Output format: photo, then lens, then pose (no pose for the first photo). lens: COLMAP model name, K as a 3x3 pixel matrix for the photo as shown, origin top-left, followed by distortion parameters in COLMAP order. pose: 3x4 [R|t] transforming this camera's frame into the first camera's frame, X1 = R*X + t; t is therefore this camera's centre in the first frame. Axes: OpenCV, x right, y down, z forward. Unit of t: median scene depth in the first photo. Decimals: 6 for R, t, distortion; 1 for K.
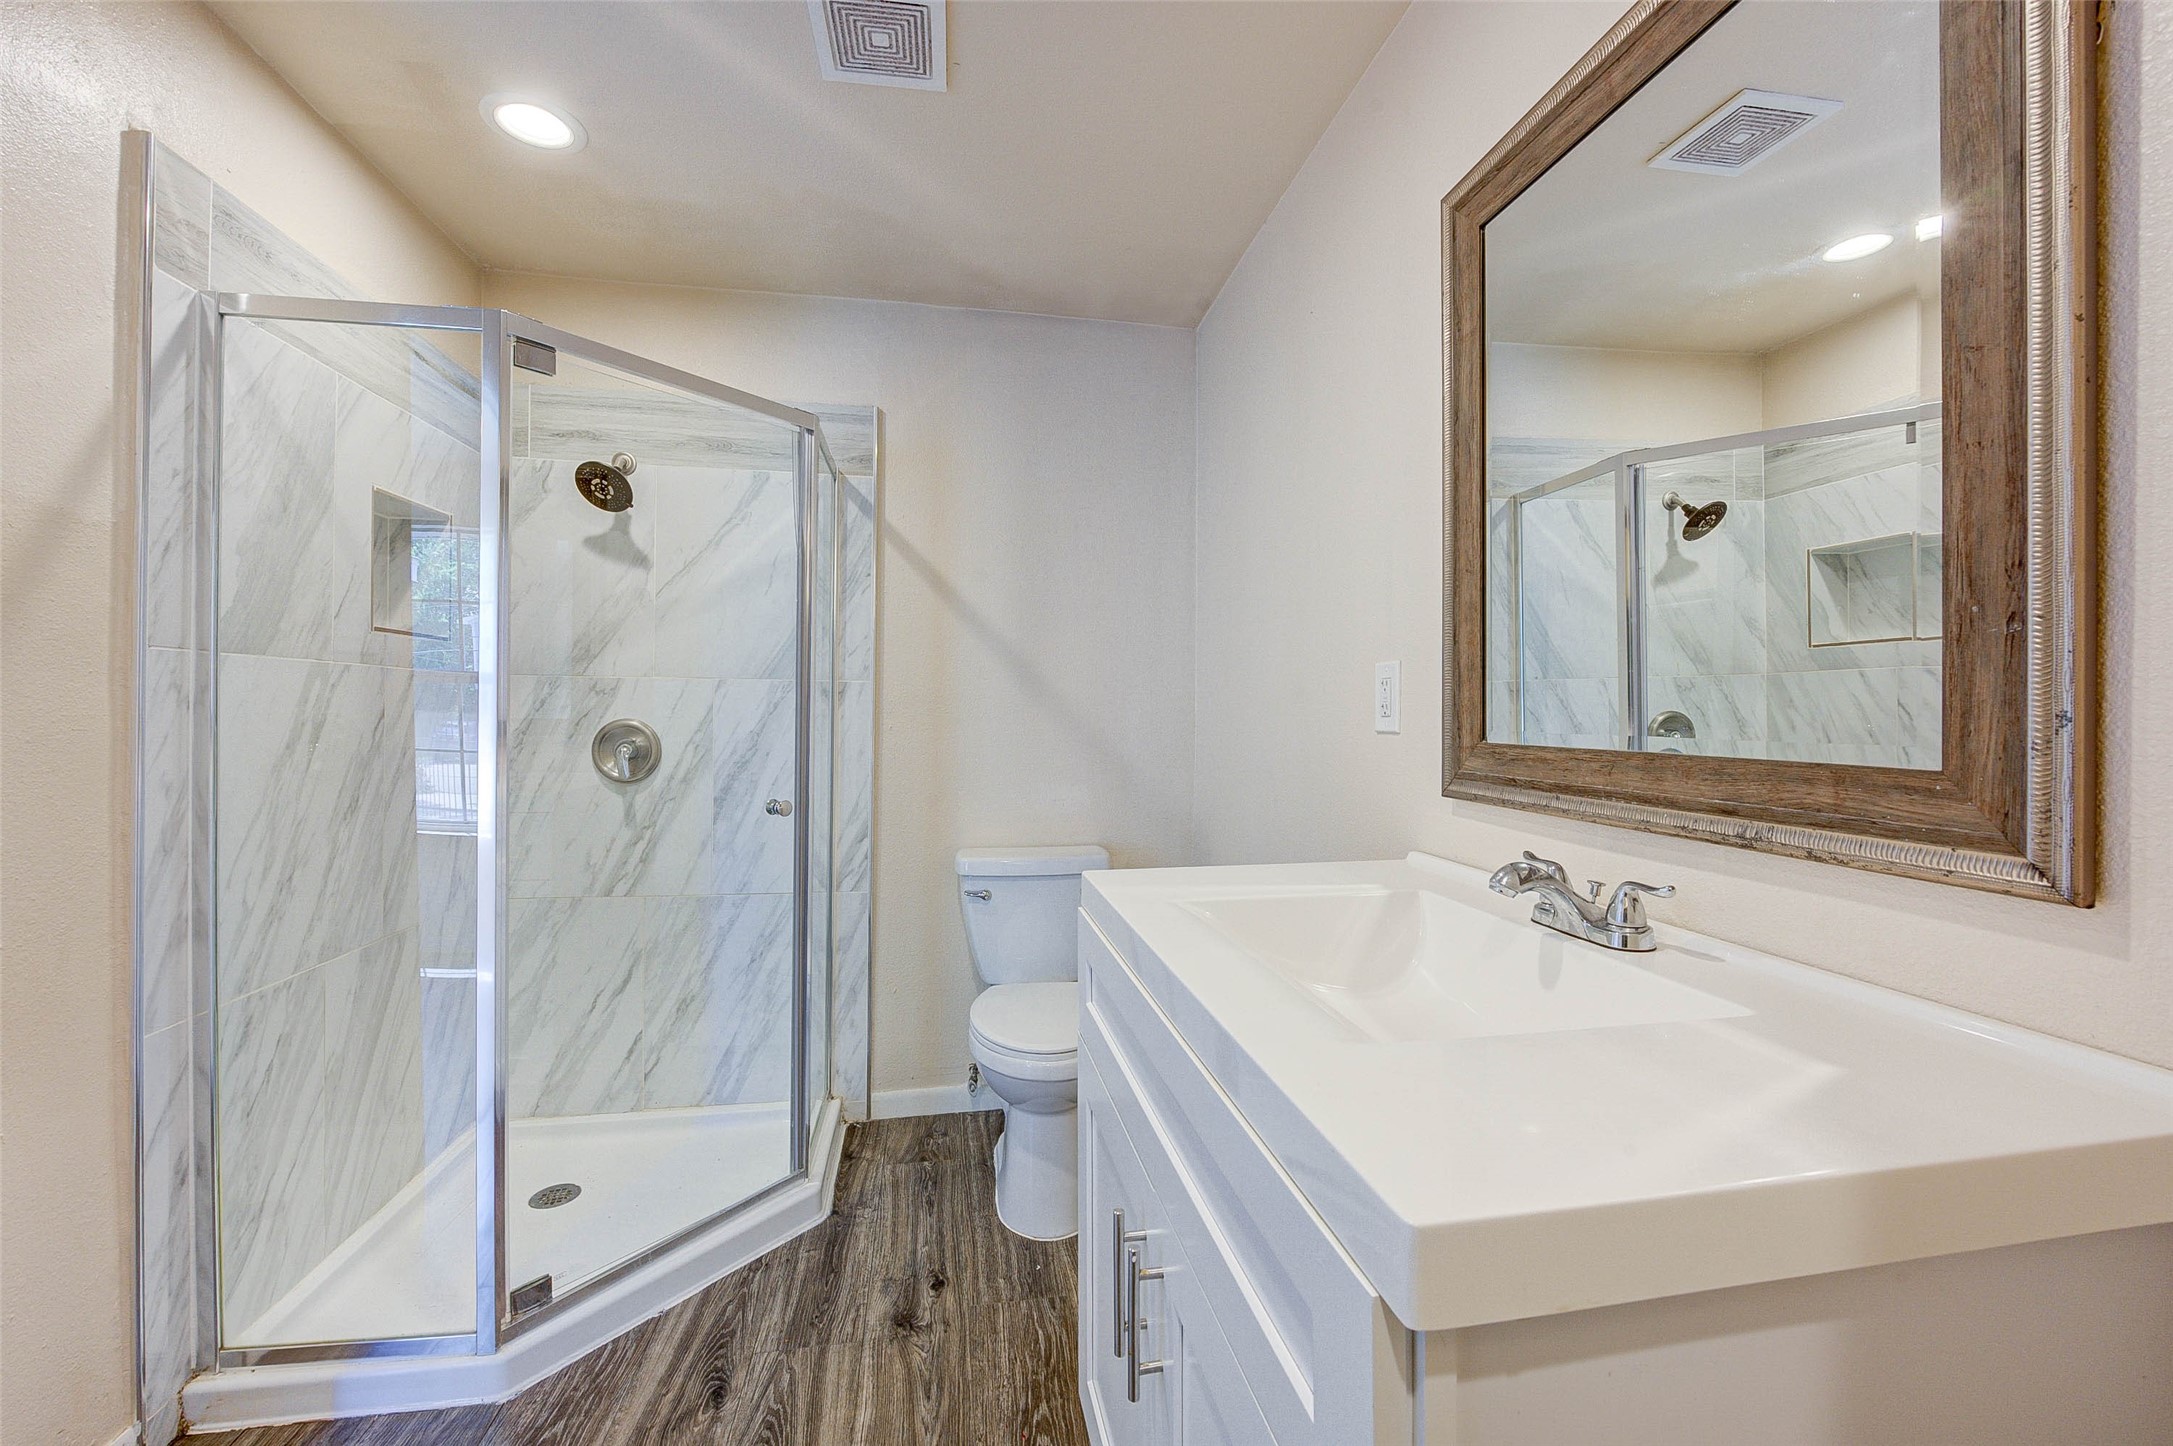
lens RADIAL K [[873.4, 0, 1078.5], [0, 873.4, 731.9], [0, 0, 1]] dist [-0.007058, -0.000744]
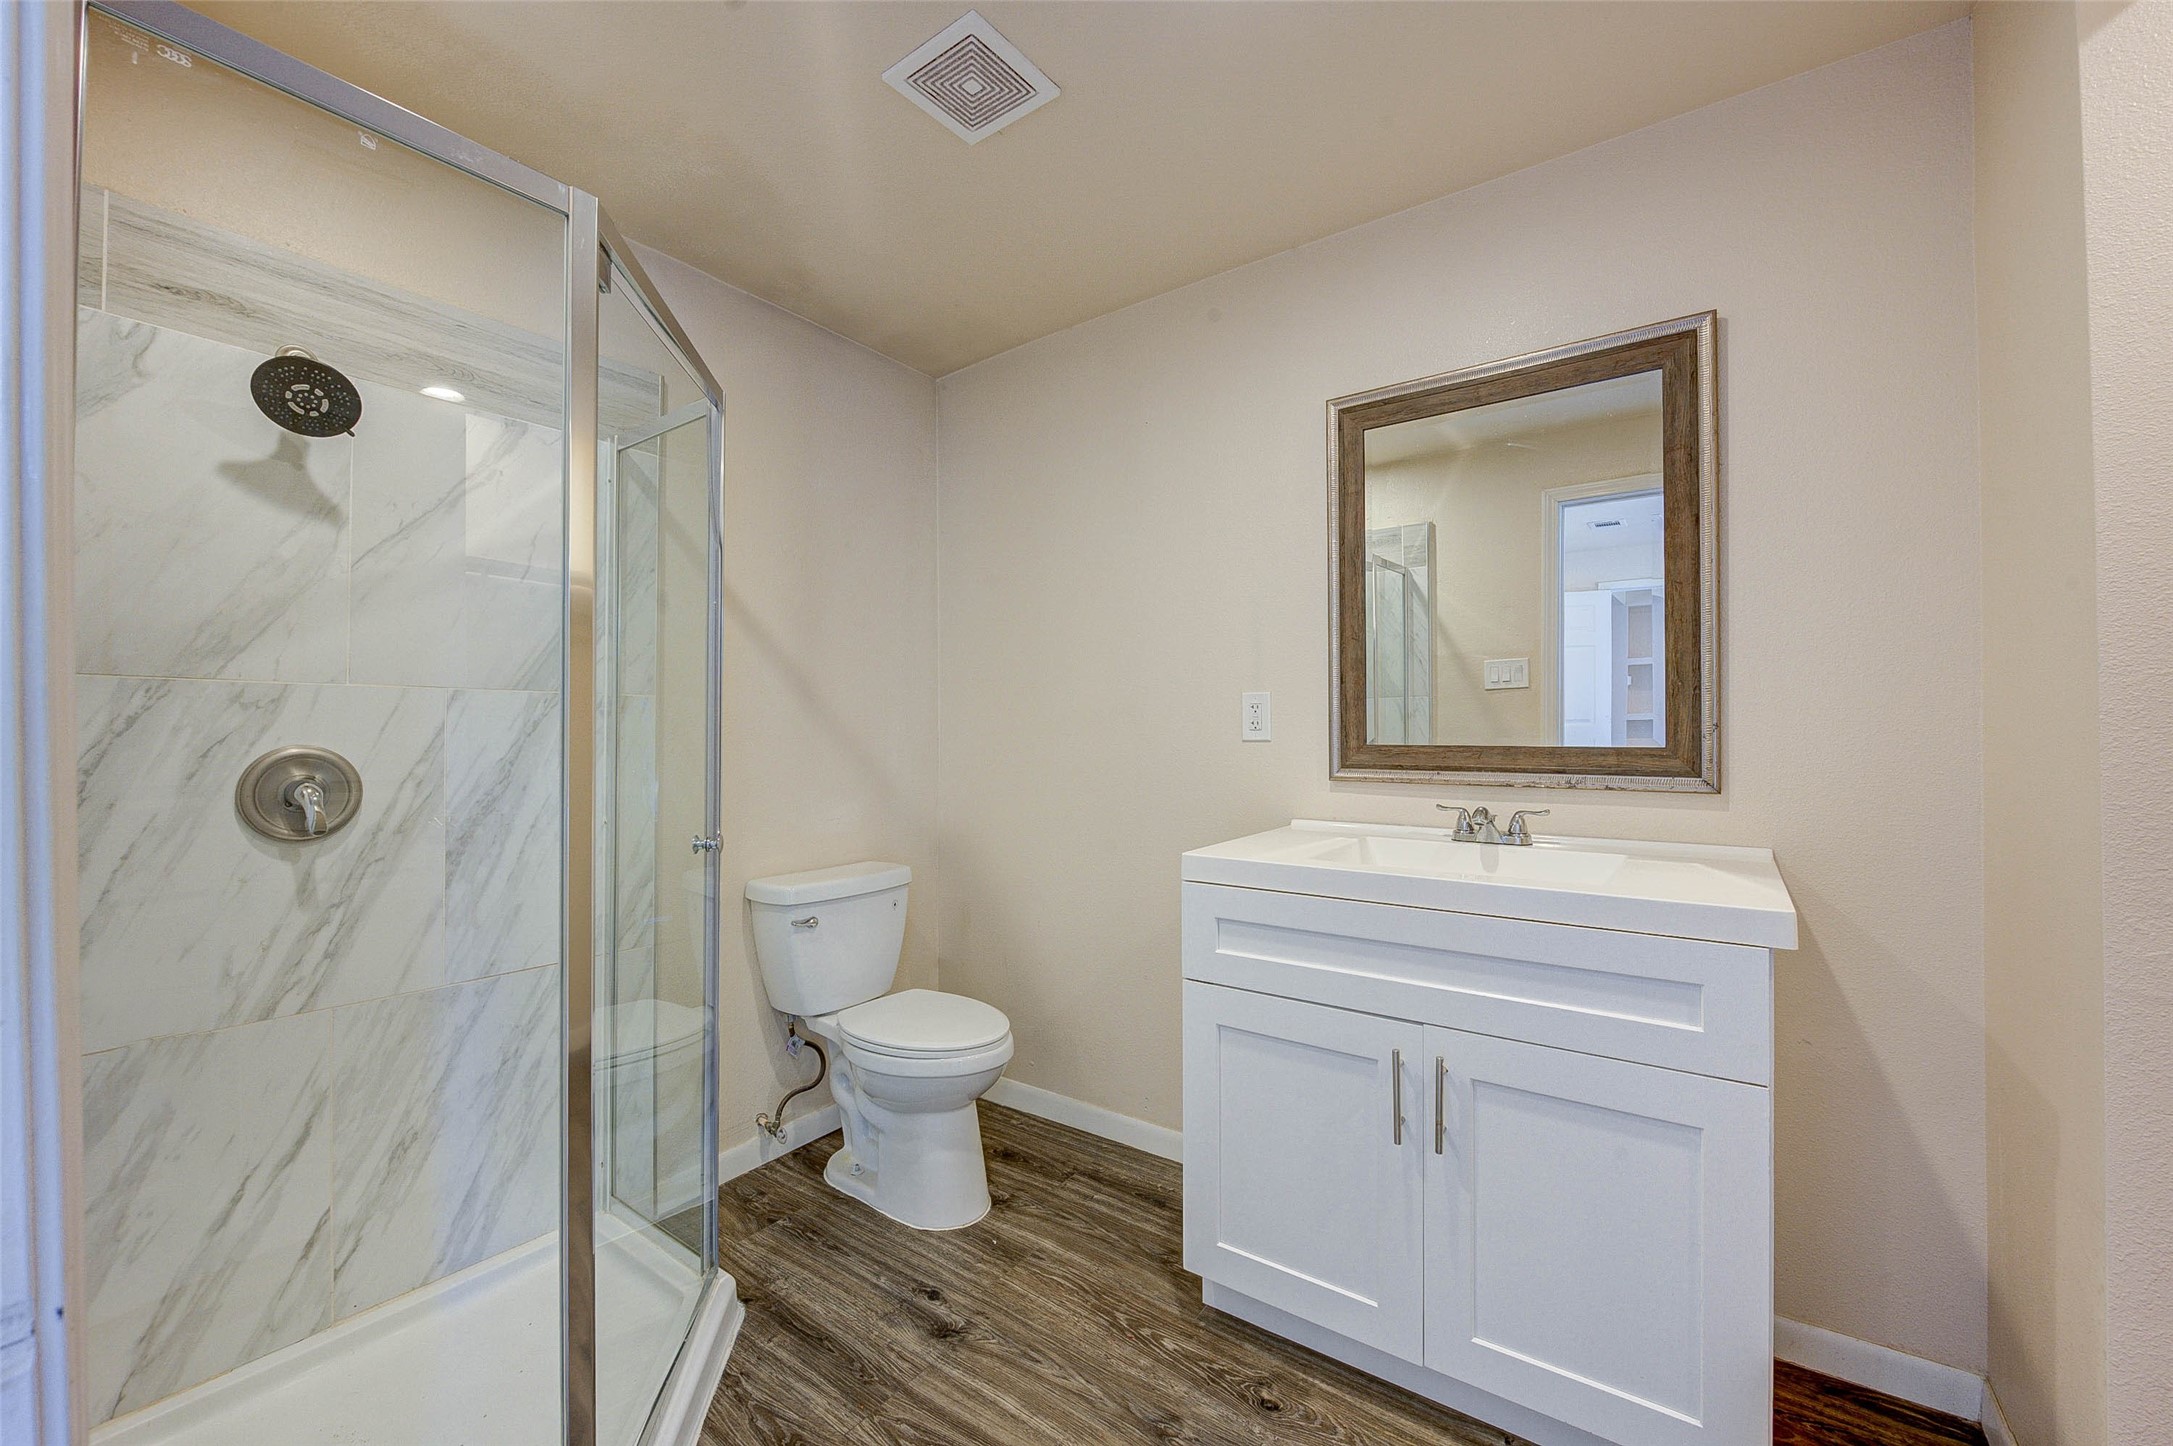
lens RADIAL K [[859.7, 0, 1090.9], [0, 859.7, 740.1], [0, 0, 1]] dist [-0.014535, -0.000380]
pose [[0.711173, -0.017284, 0.702804, -0.586959], [0.024320, 0.999704, -0.000024, -0.004979], [-0.702596, 0.017110, 0.711383, 0.125326]]
